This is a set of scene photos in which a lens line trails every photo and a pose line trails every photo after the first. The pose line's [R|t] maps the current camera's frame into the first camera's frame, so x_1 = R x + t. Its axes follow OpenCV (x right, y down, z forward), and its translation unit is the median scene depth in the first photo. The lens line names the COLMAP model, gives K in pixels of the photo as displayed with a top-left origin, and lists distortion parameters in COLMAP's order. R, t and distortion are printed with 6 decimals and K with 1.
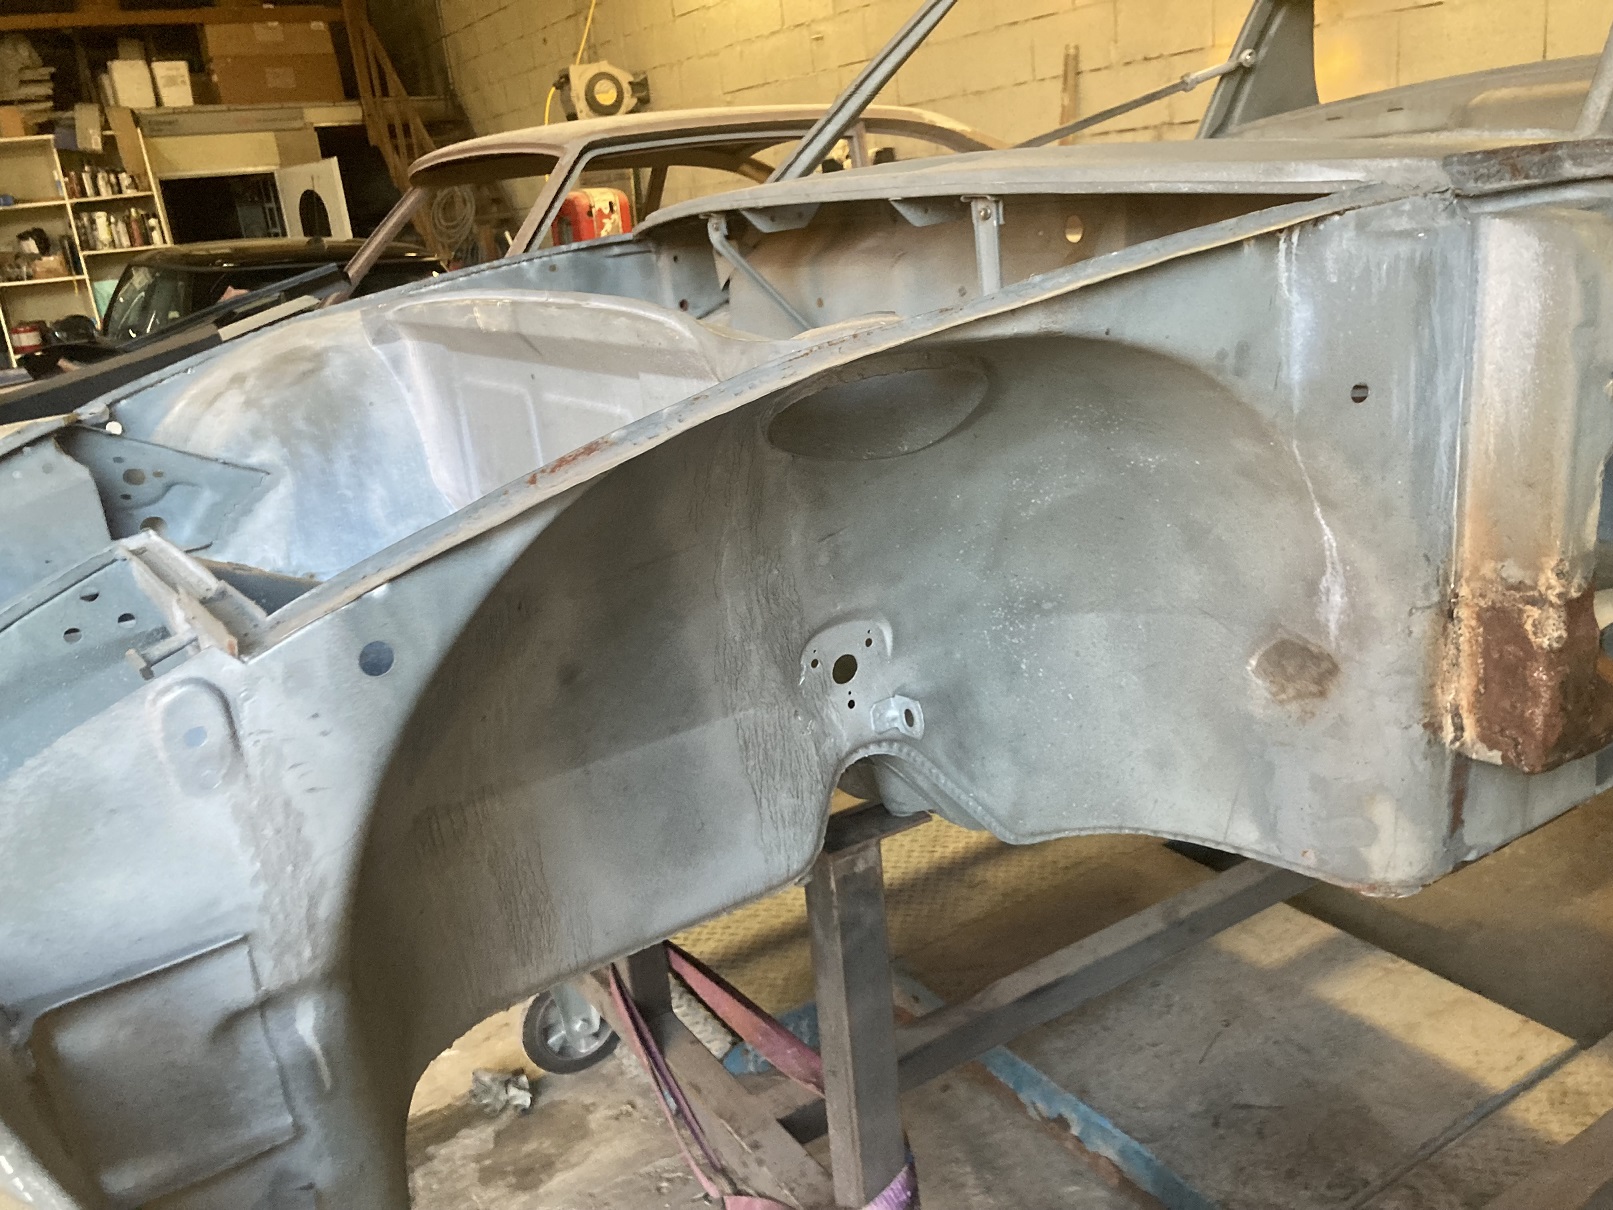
lens RADIAL K [[1303.1, 0, 806.5], [0, 1303.1, 605.0], [0, 0, 1]] dist [-0.008044, 0.039651]
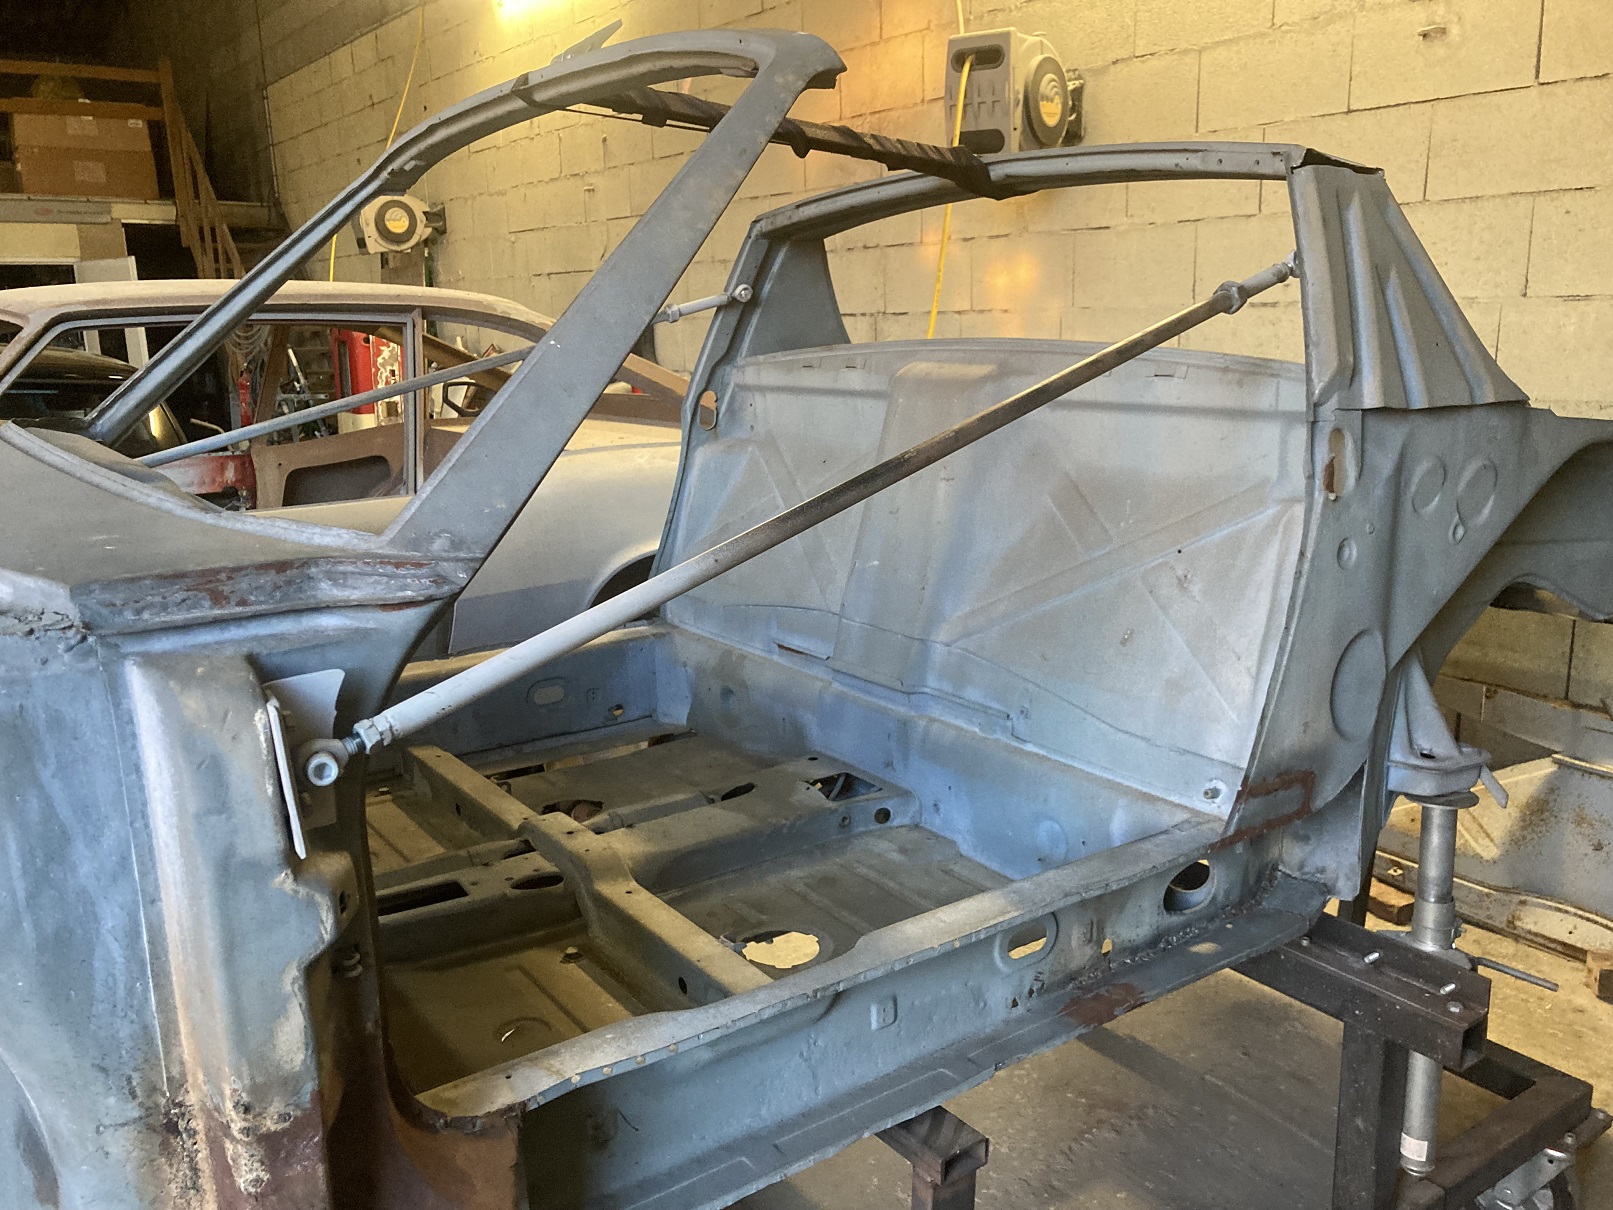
lens RADIAL K [[1305.0, 0, 806.5], [0, 1305.0, 605.0], [0, 0, 1]] dist [0.046680, -0.049534]
pose [[0.995692, 0.065074, 0.066056, 0.520137], [-0.058989, 0.994173, -0.090228, -0.167561], [-0.071543, 0.085943, 0.993728, 0.097381]]
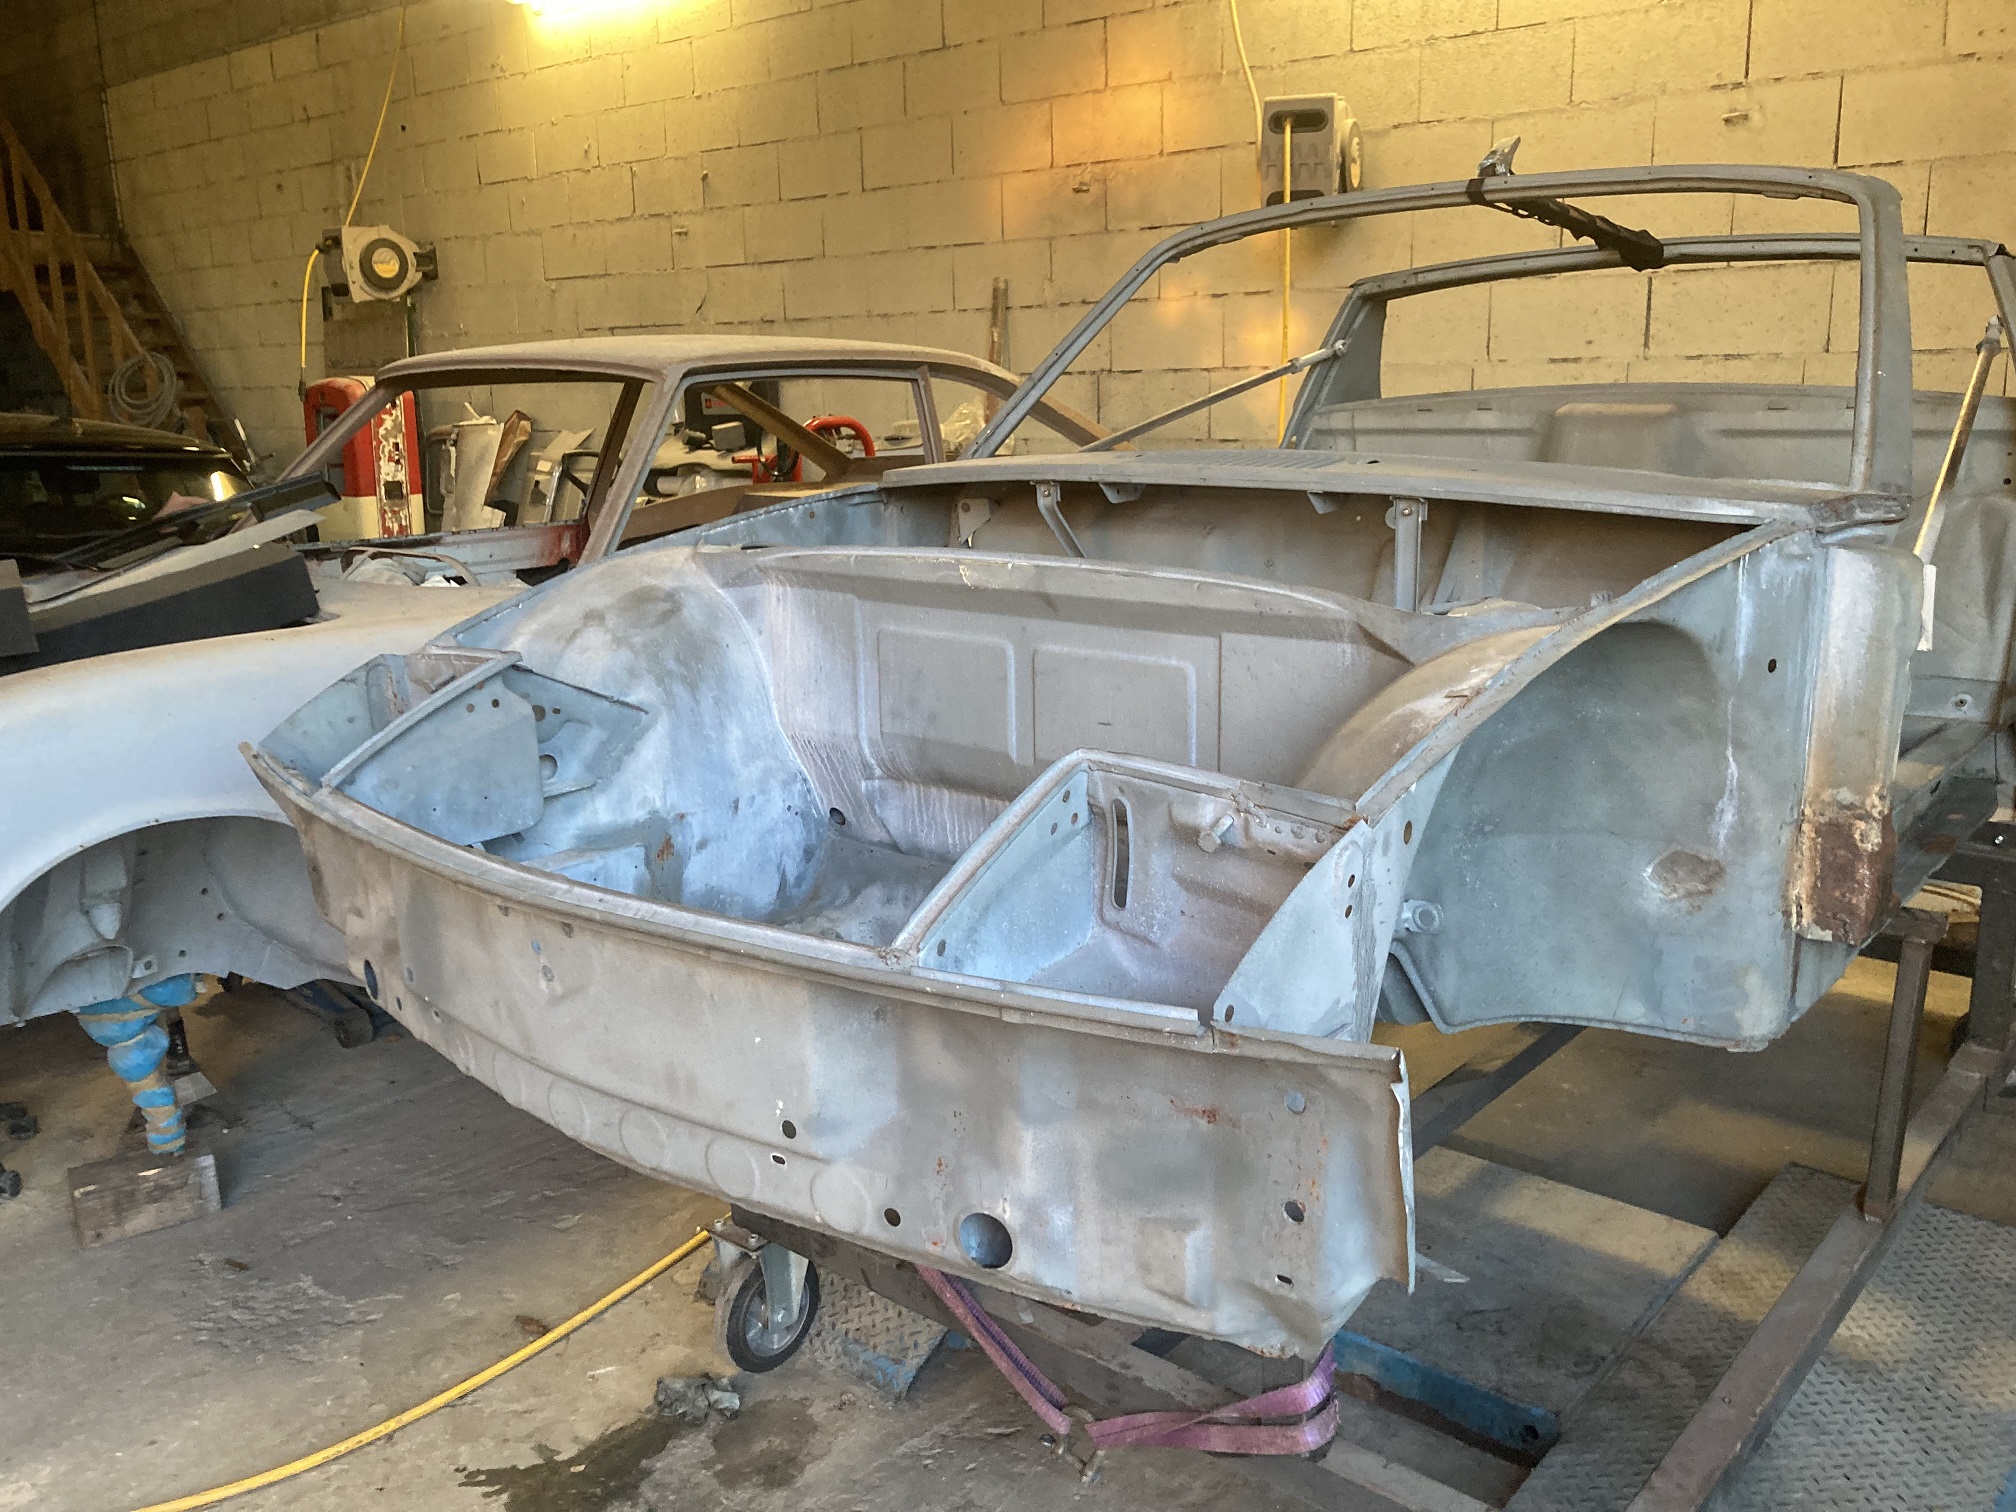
lens RADIAL K [[1643.1, 0, 944.1], [0, 1643.1, 741.7], [0, 0, 1]] dist [0.023101, -0.010021]
pose [[0.957231, 0.013722, 0.289000, -0.557790], [0.015088, 0.995148, -0.097224, 0.046109], [-0.288932, 0.097426, 0.952379, -0.253838]]
